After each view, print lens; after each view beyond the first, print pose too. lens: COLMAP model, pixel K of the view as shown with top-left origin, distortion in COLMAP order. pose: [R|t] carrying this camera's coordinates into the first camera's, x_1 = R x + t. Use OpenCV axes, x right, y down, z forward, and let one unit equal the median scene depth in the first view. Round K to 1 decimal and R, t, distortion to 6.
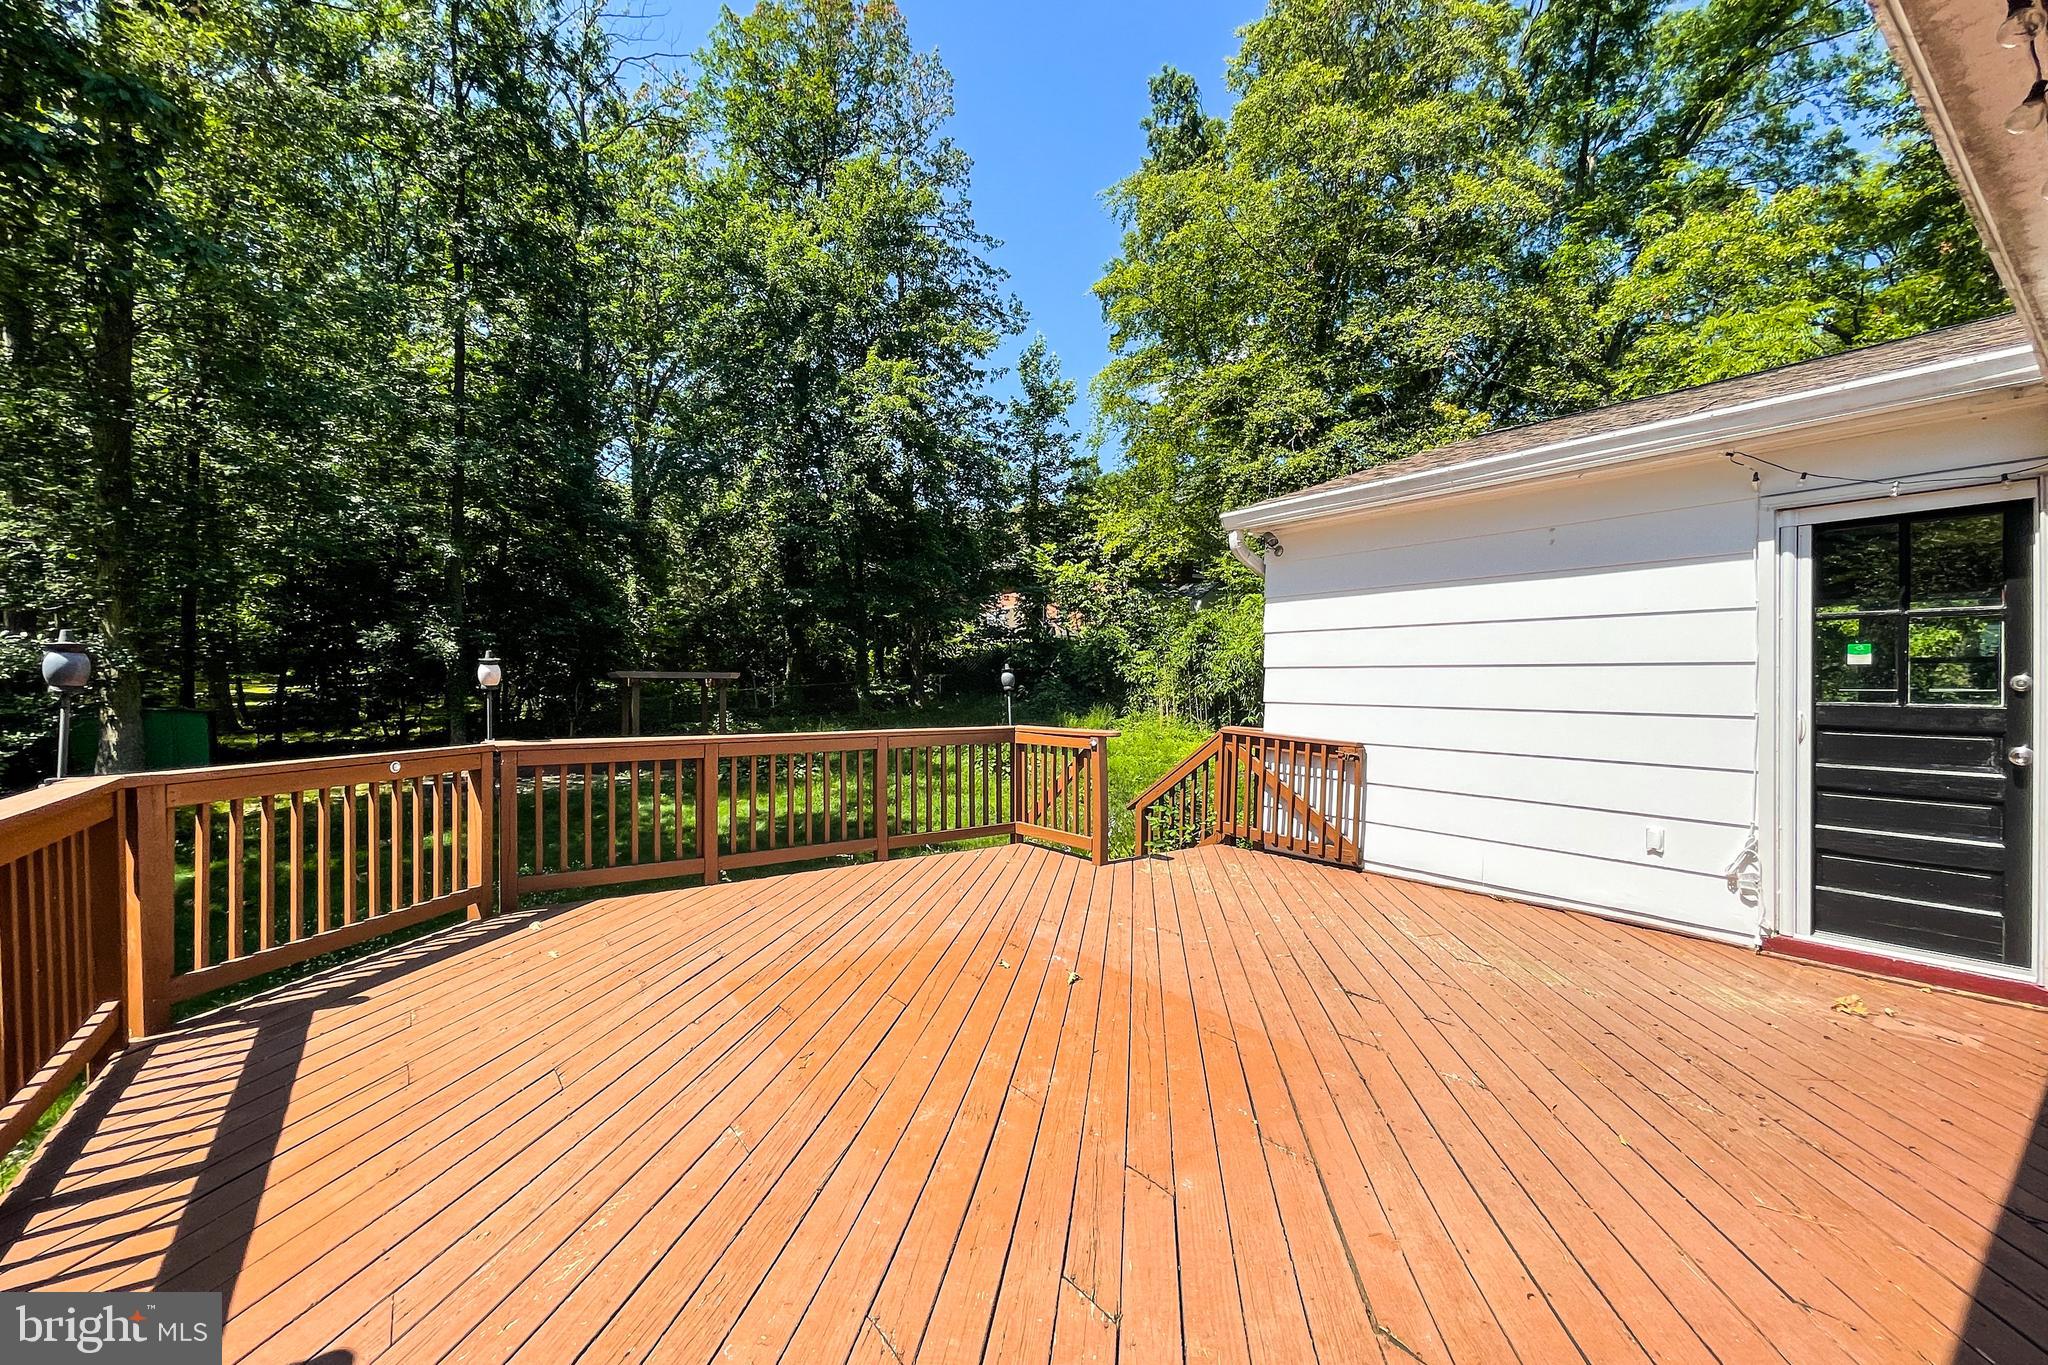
lens RADIAL K [[842.0, 0, 1047.1], [0, 842.0, 680.5], [0, 0, 1]] dist [-0.007137, -0.000277]
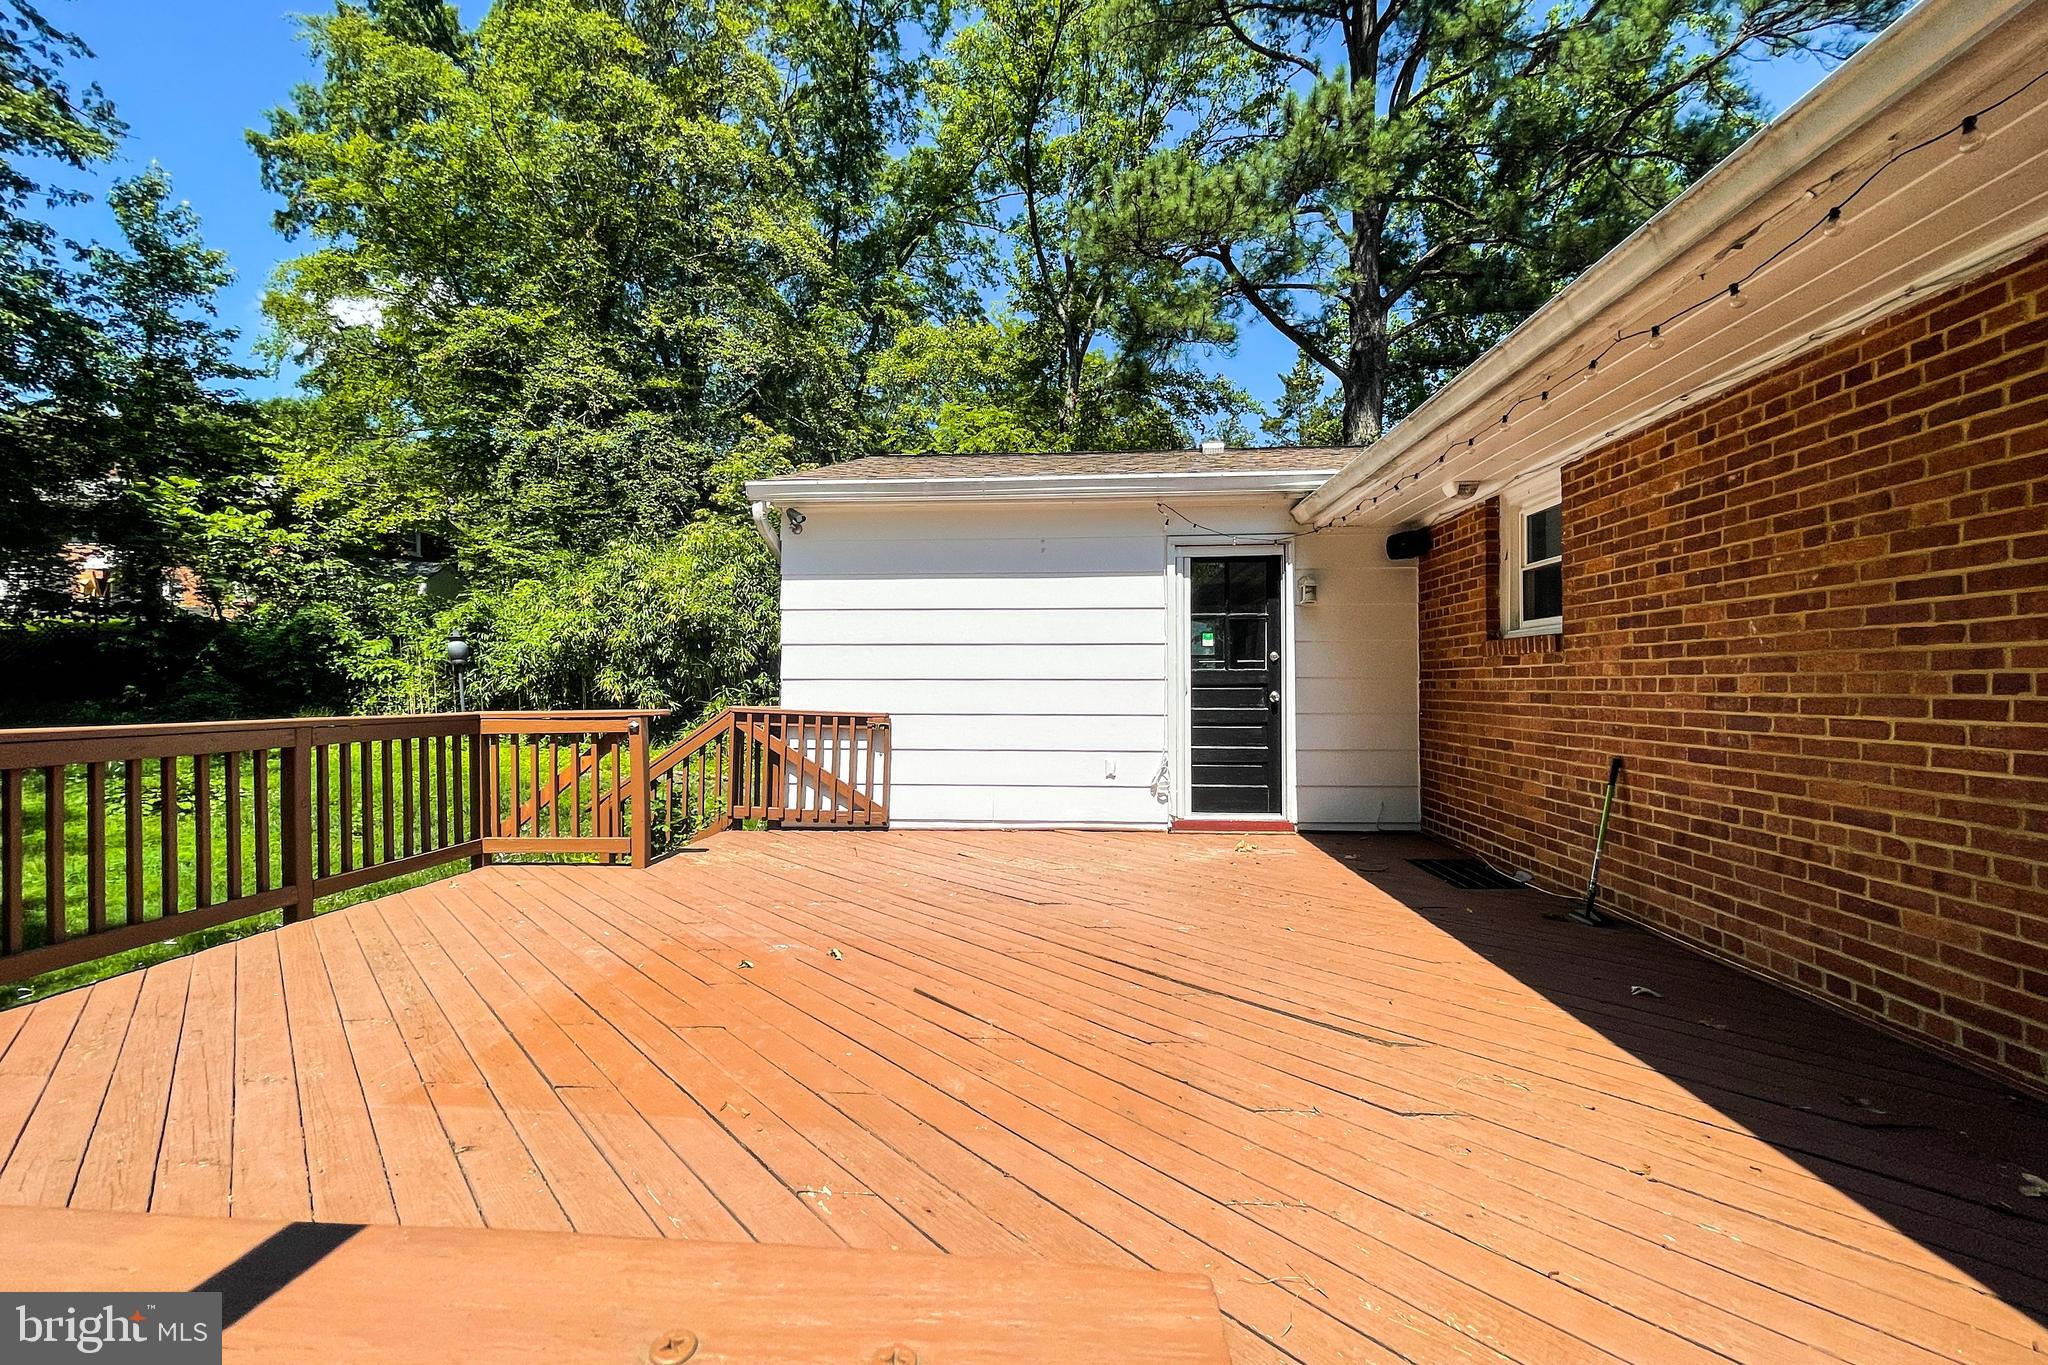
lens RADIAL K [[839.7, 0, 1024.0], [0, 839.7, 682.5], [0, 0, 1]] dist [-0.002753, -0.000940]
pose [[0.628050, 0.001006, 0.778172, -0.315790], [0.005933, 0.999964, -0.006081, 0.035782], [-0.778150, 0.008436, 0.628022, 0.148409]]
